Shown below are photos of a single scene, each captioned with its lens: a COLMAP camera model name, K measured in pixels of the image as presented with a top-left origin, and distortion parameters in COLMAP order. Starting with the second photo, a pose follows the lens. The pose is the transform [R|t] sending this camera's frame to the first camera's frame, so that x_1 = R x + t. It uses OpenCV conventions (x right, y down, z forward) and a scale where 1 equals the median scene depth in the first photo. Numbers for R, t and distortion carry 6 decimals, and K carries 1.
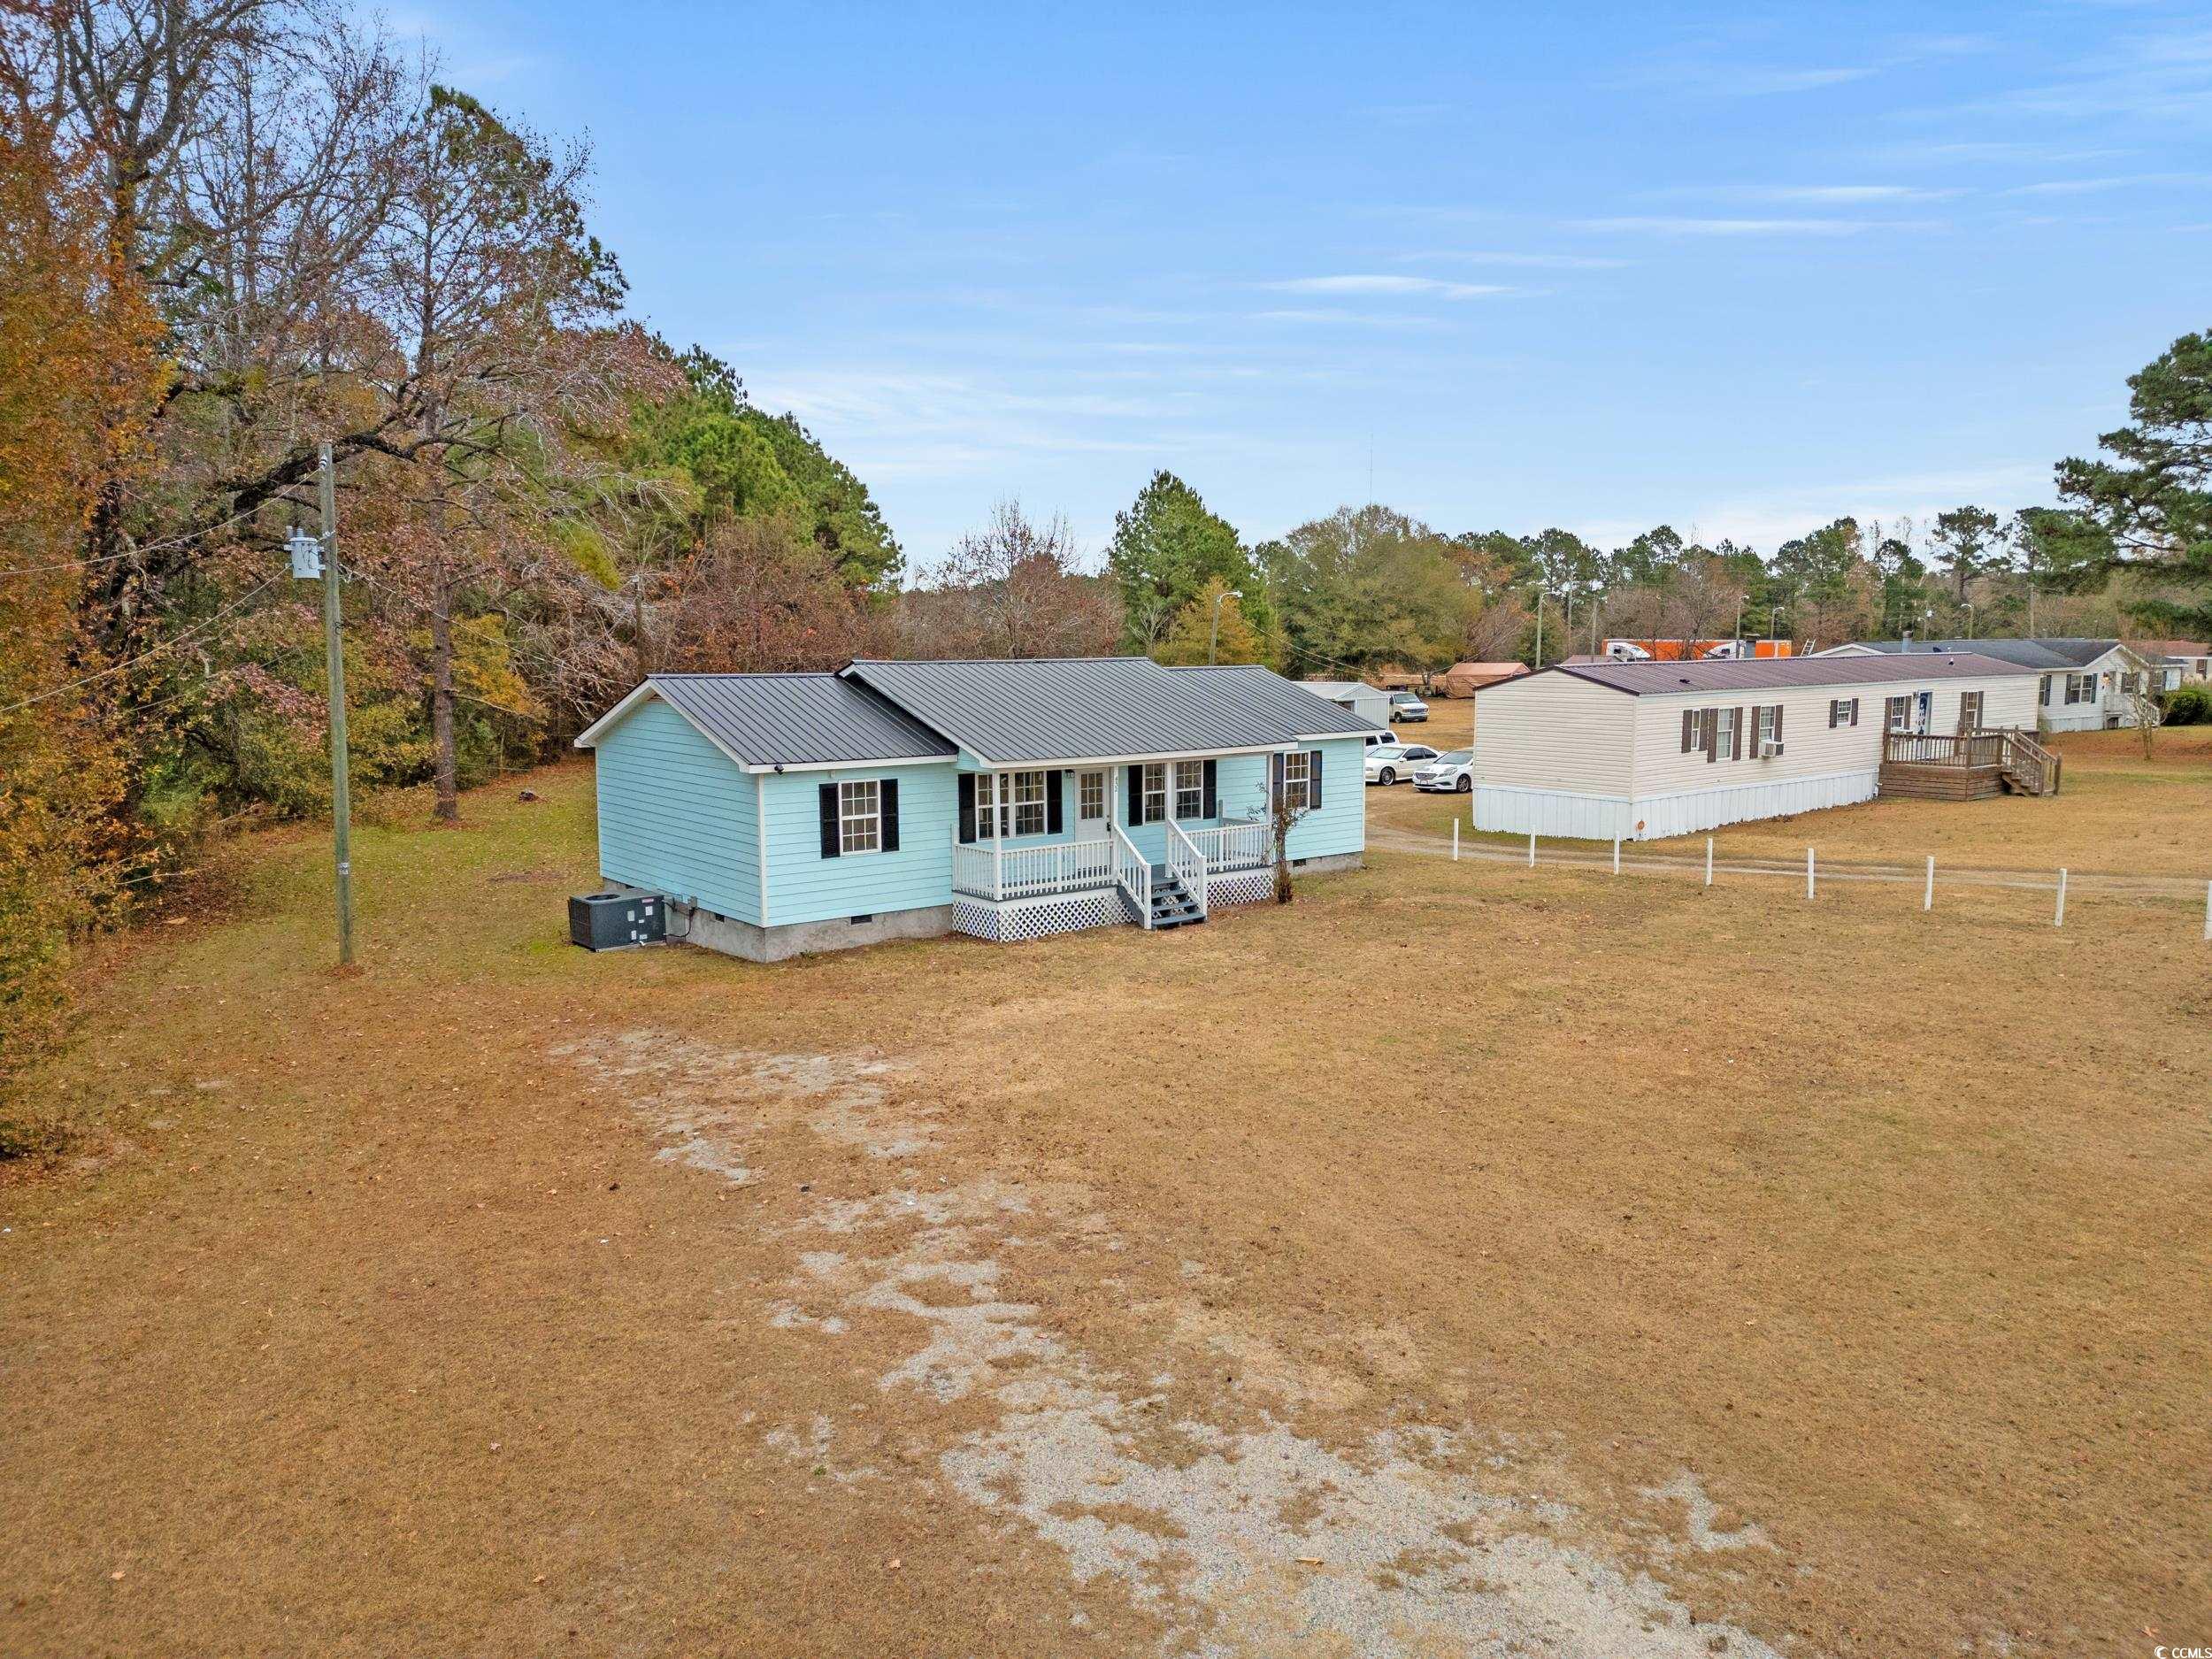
lens RADIAL K [[1531.1, 0, 1106.0], [0, 1531.1, 829.5], [0, 0, 1]] dist [0.081408, 0.002459]
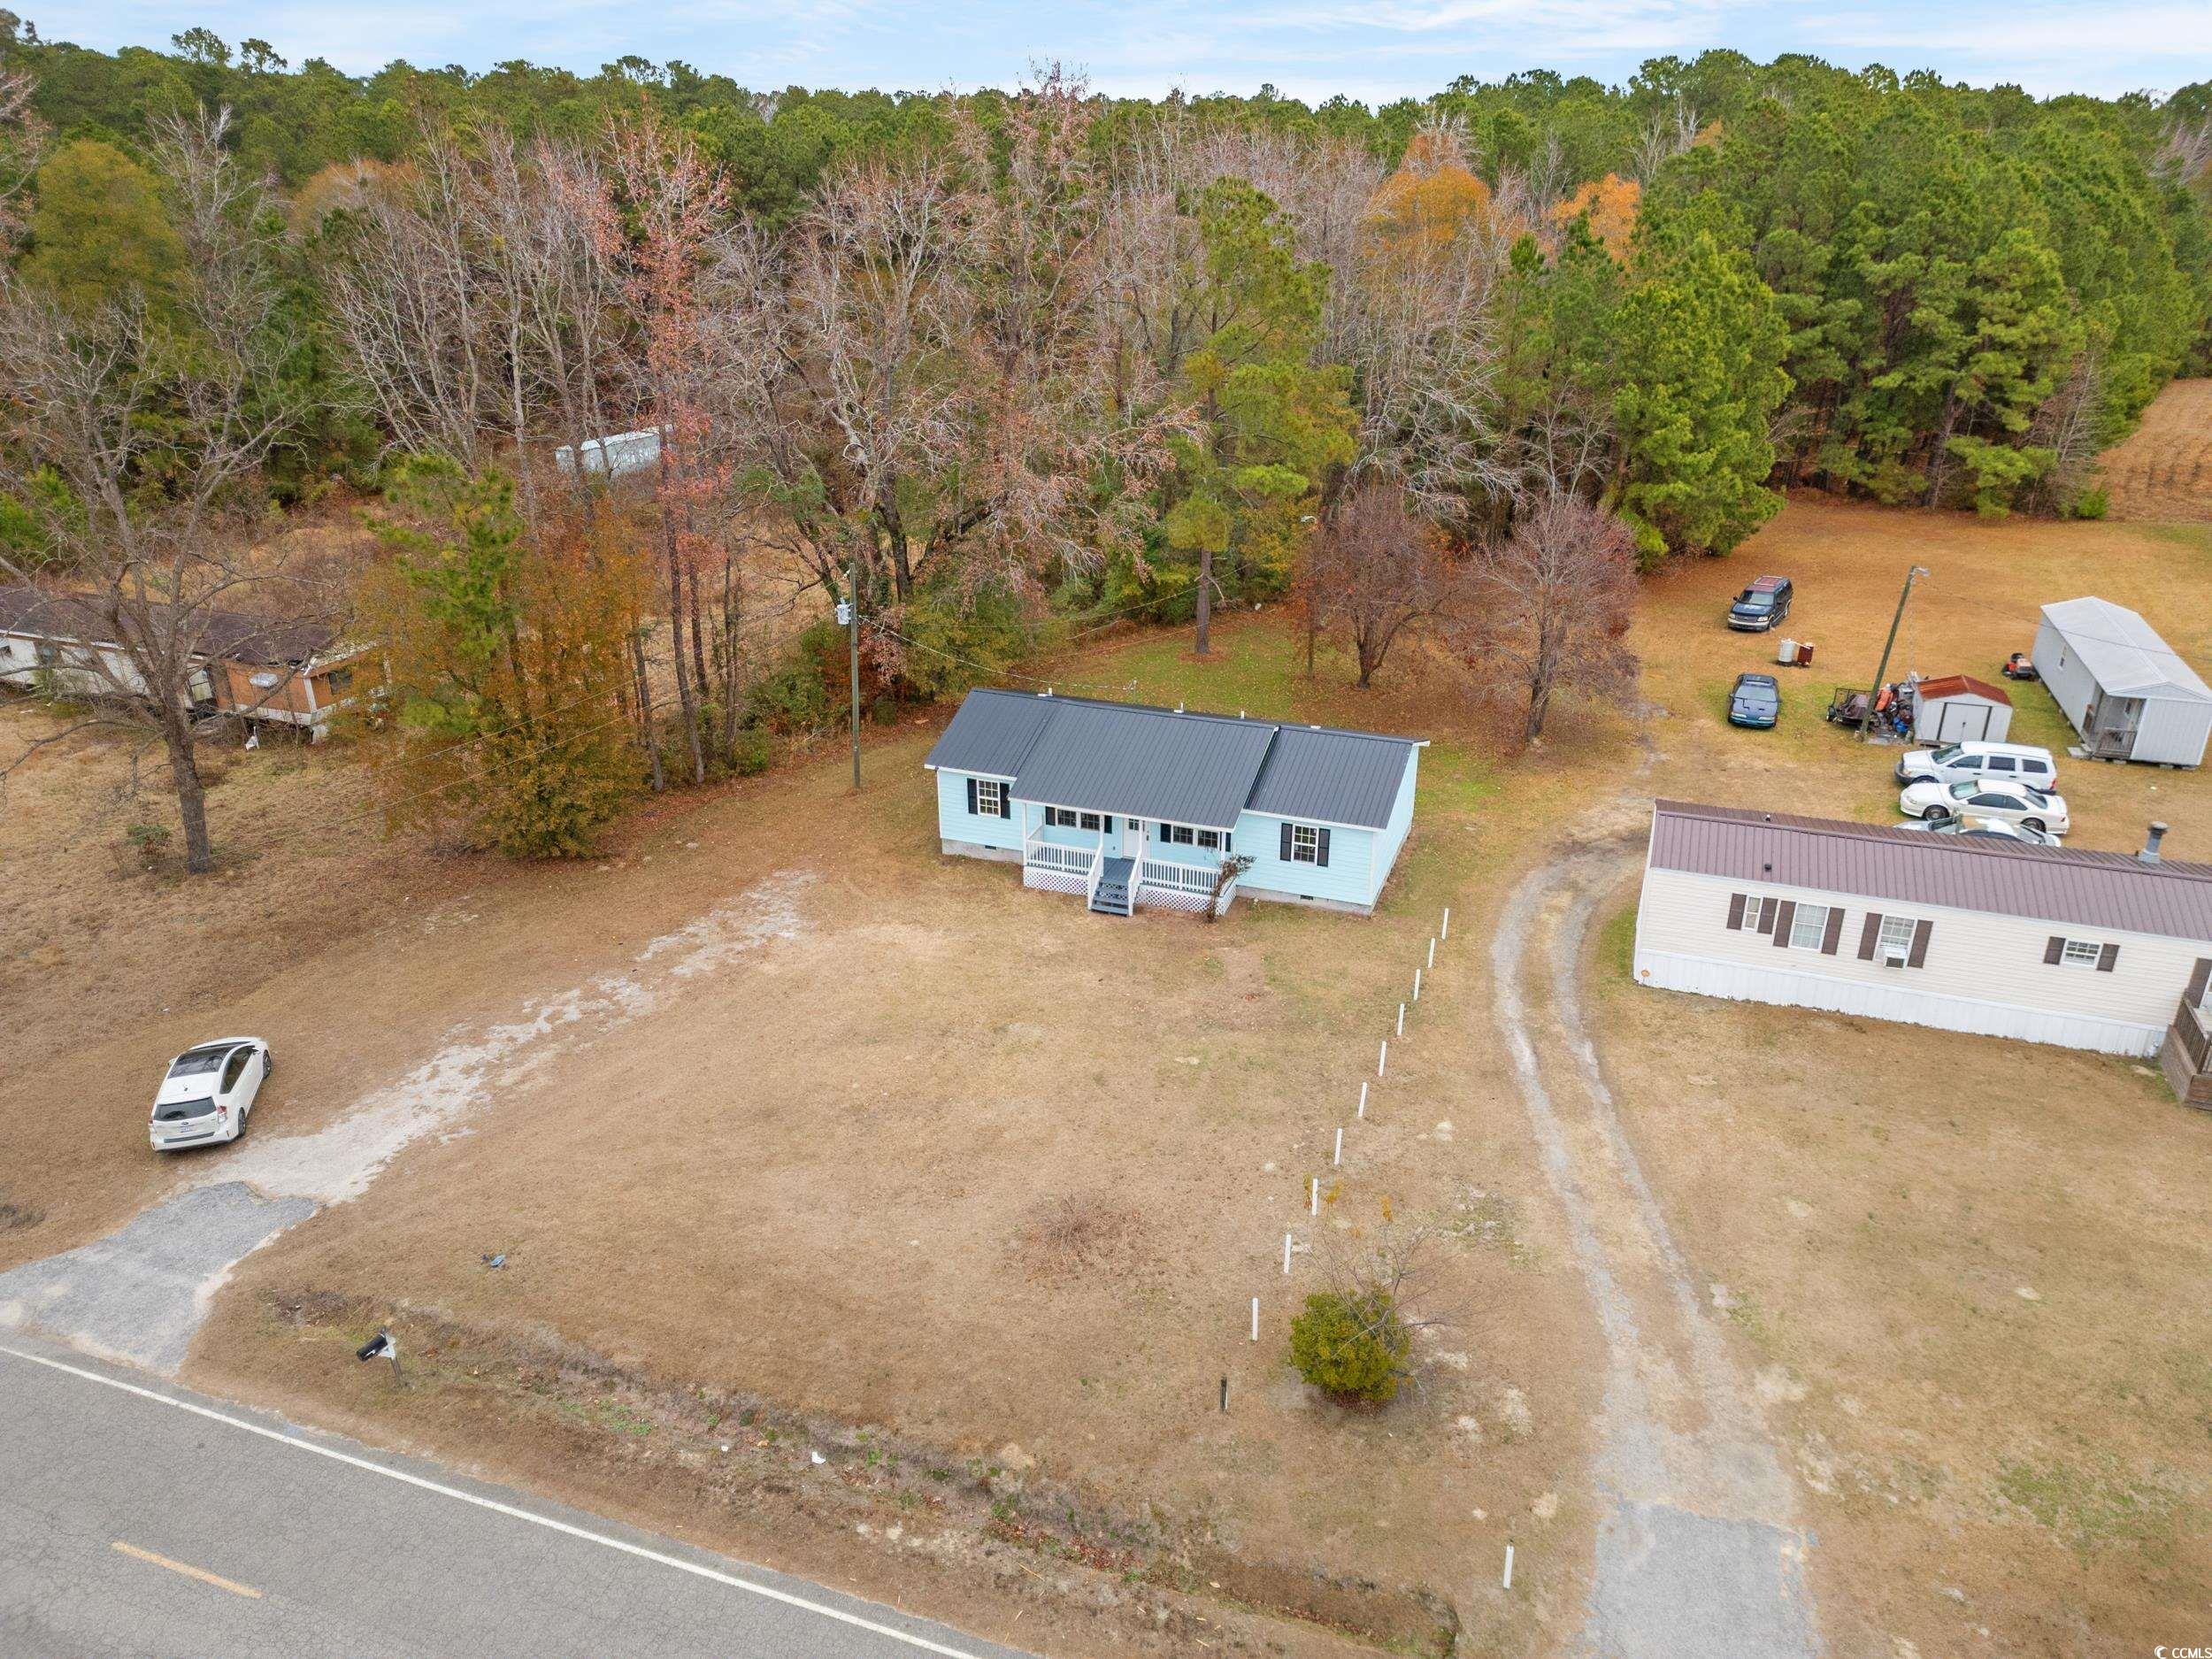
lens RADIAL K [[1538.4, 0, 1106.0], [0, 1538.4, 829.5], [0, 0, 1]] dist [0.069716, -0.073935]
pose [[0.527574, 0.350873, -0.773662, 1.371059], [-0.106397, 0.930838, 0.349601, -0.638179], [0.842820, -0.102125, 0.528418, 0.112057]]
